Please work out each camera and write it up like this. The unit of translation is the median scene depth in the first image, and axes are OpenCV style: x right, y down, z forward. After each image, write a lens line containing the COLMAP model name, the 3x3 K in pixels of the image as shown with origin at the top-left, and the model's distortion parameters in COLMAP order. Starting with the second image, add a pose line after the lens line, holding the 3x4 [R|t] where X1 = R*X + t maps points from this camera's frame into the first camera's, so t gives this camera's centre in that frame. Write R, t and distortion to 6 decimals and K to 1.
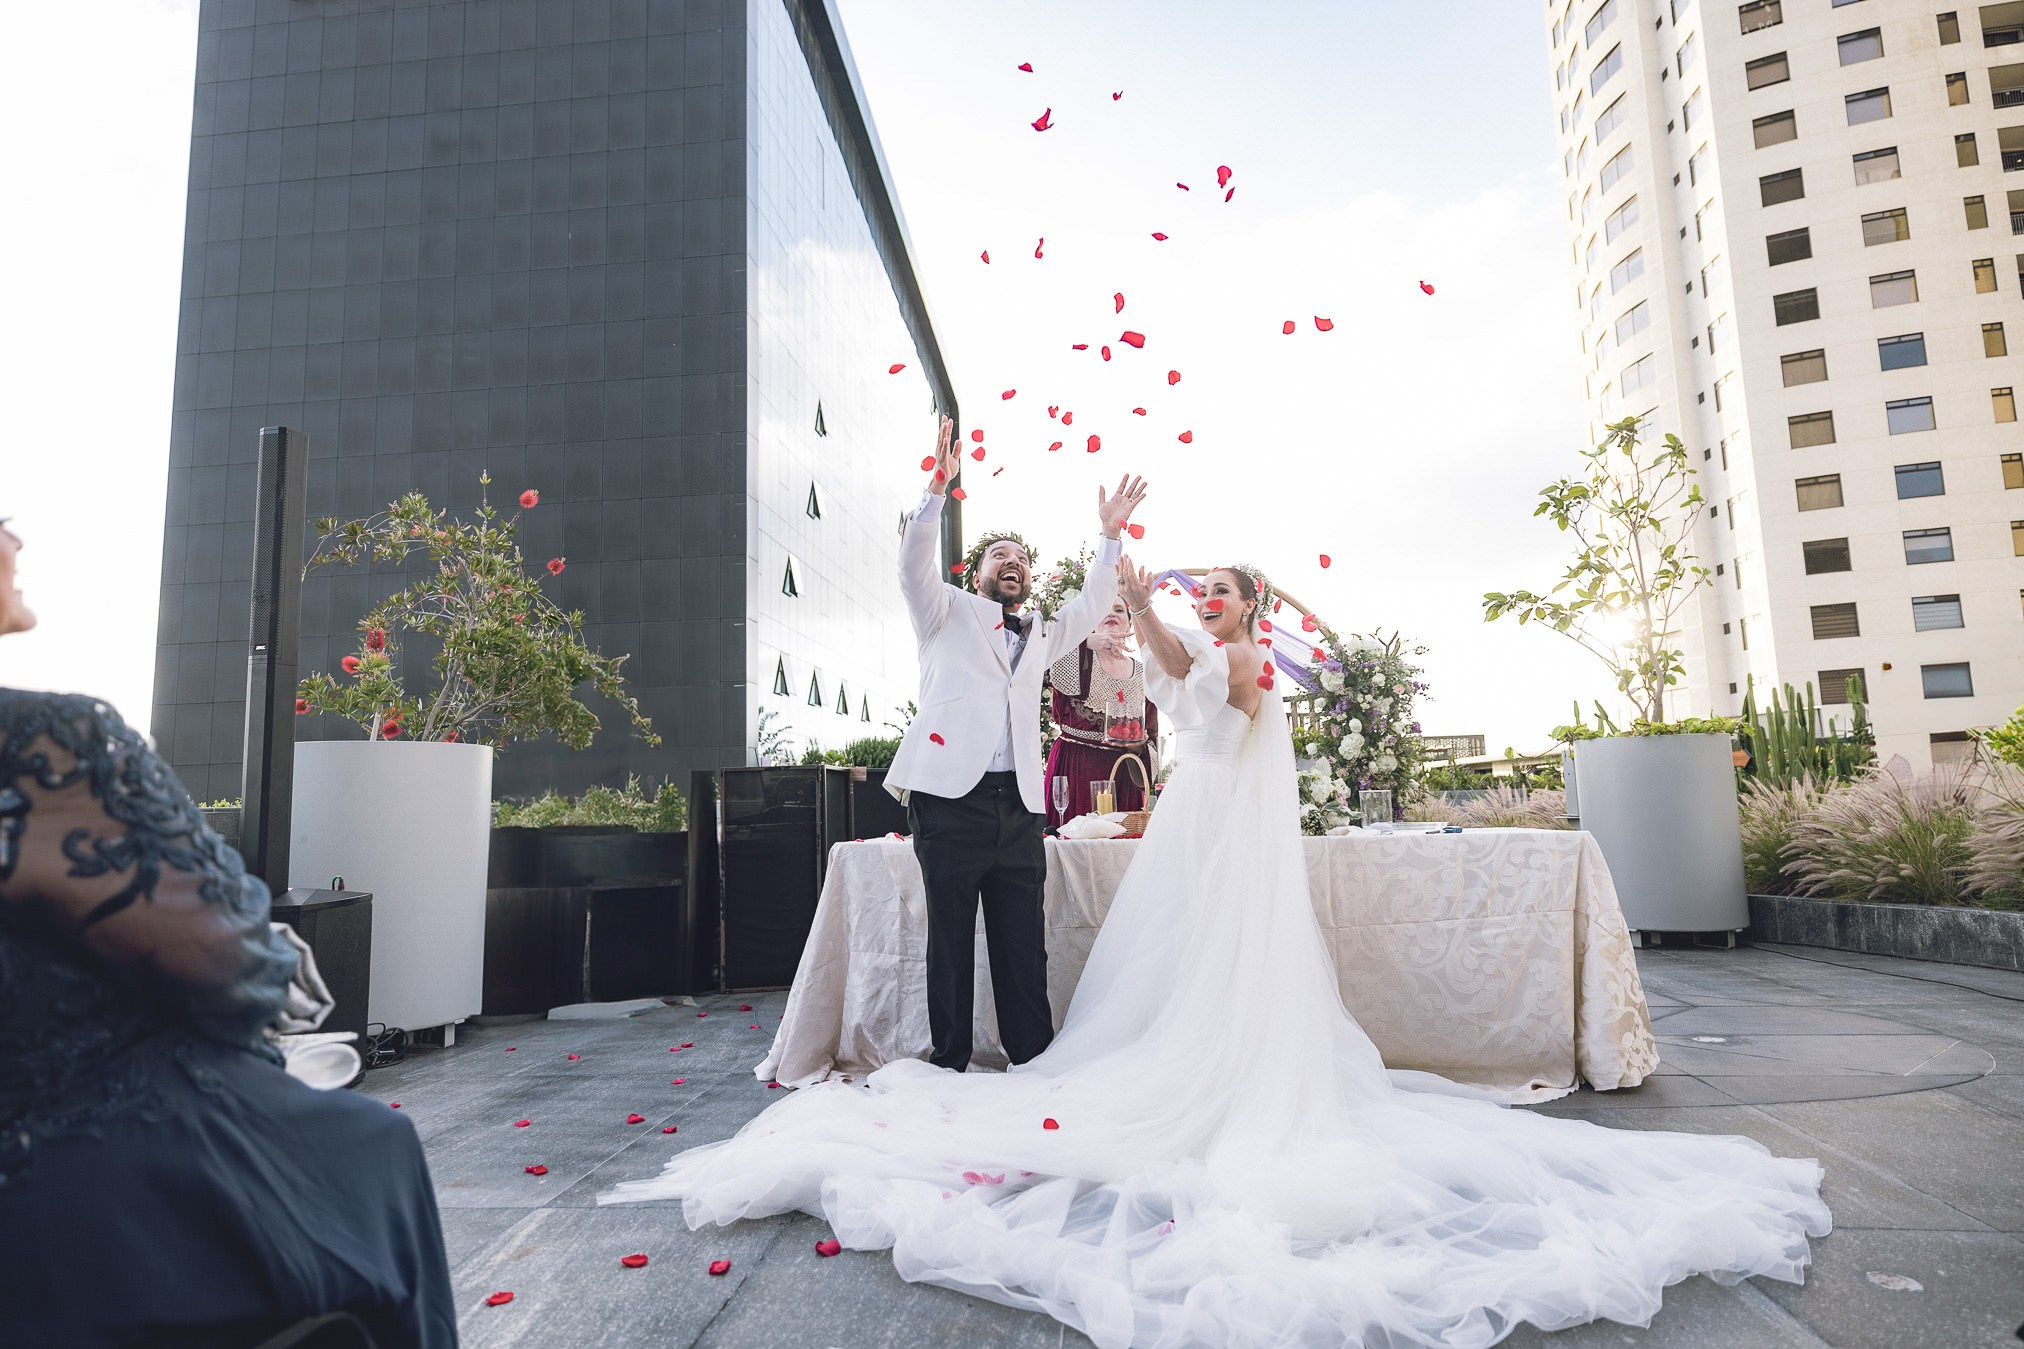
lens RADIAL K [[1128.2, 0, 1012.0], [0, 1128.2, 674.5], [0, 0, 1]] dist [0.000774, 0.000466]
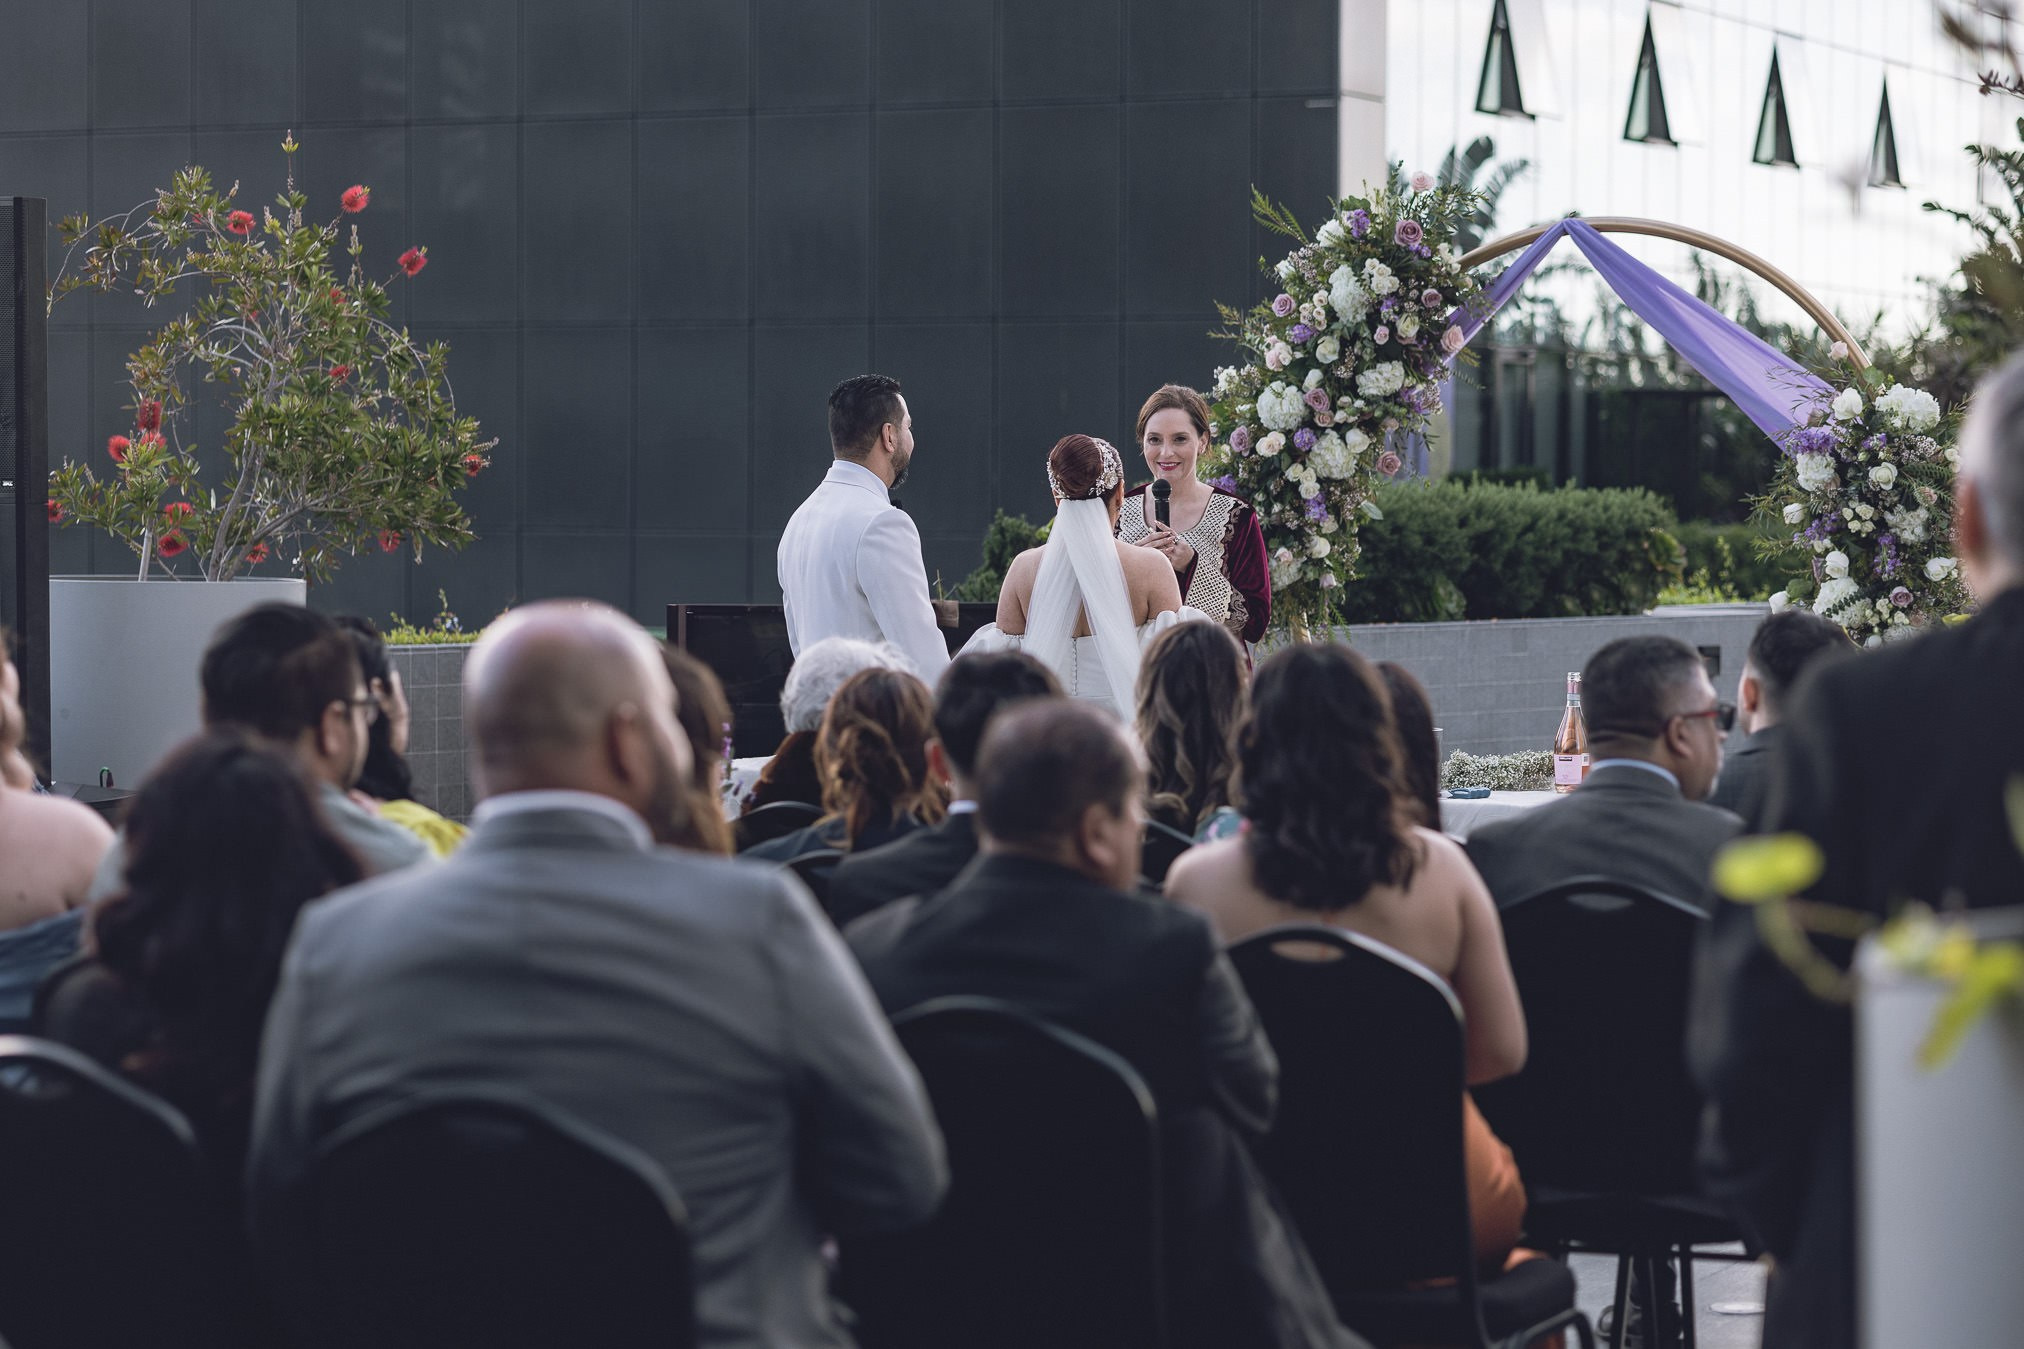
lens RADIAL K [[4926.7, 0, 1012.0], [0, 4926.7, 674.5], [0, 0, 1]] dist [-0.005052, -0.432134]
pose [[0.932664, 0.047709, -0.357576, 0.900407], [0.012111, 0.986516, 0.163214, -0.325607], [0.360542, -0.156554, 0.919511, -1.417183]]
